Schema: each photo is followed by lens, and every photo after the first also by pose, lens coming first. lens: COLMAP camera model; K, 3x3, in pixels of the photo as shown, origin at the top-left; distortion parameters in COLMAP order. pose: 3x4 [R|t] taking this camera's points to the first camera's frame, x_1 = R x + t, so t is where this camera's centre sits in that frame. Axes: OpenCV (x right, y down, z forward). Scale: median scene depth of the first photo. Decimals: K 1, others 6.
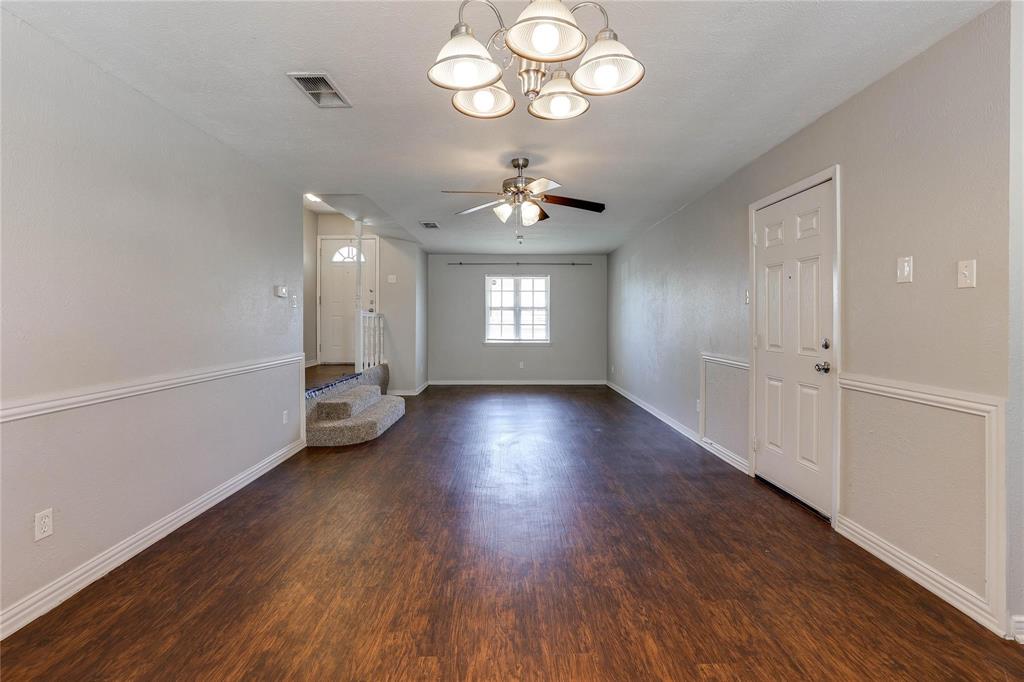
lens RADIAL K [[448.1, 0, 507.4], [0, 448.1, 321.3], [0, 0, 1]] dist [-0.044909, 0.016037]
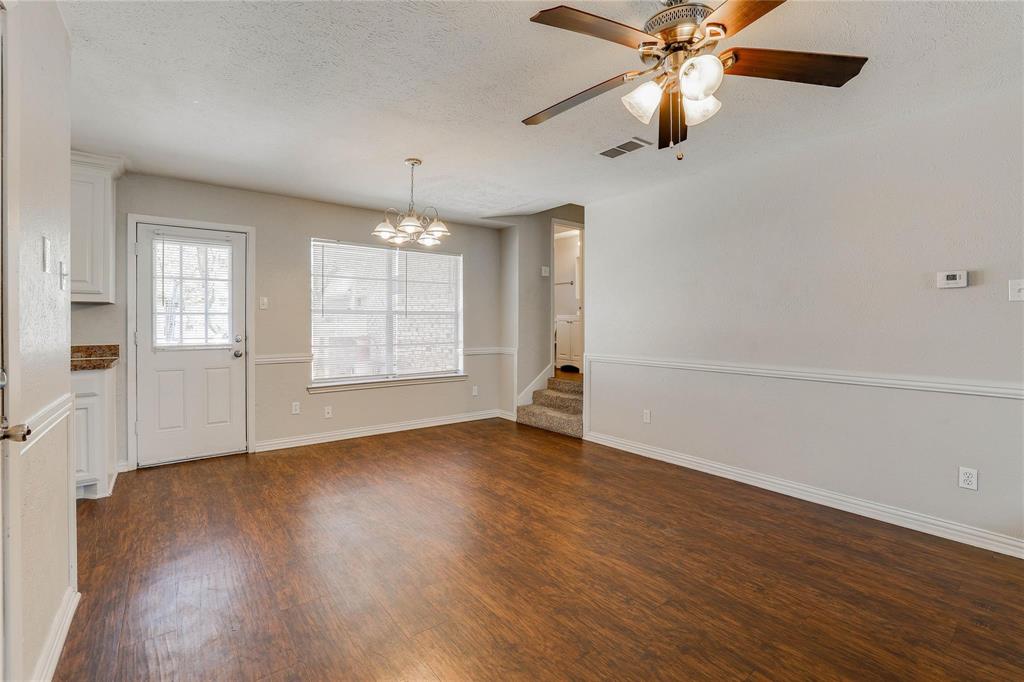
lens RADIAL K [[448.1, 0, 507.4], [0, 448.1, 321.3], [0, 0, 1]] dist [-0.044909, 0.016037]
pose [[-0.791852, -0.004673, -0.610696, 0.216351], [-0.005312, 0.999986, -0.000764, -0.000613], [0.610690, 0.002639, -0.791865, 0.600128]]
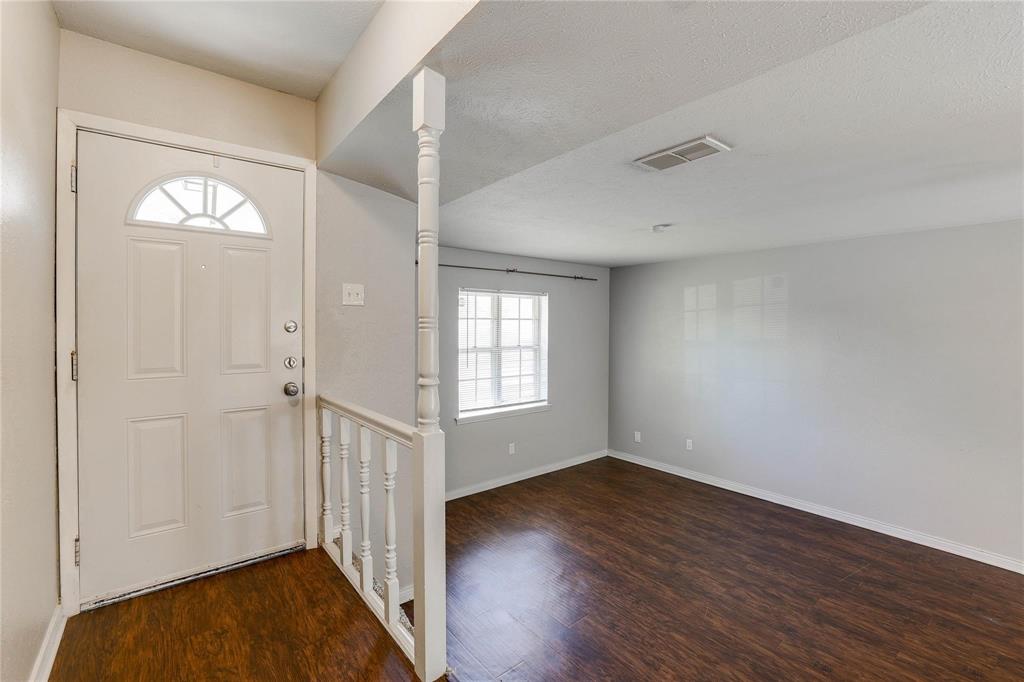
lens RADIAL K [[459.0, 0, 514.4], [0, 459.0, 330.5], [0, 0, 1]] dist [-0.046285, 0.018522]
pose [[0.763402, -0.010146, 0.645844, -0.401427], [0.000820, 0.999891, 0.014739, -0.072936], [-0.645923, -0.010722, 0.763327, 0.652917]]
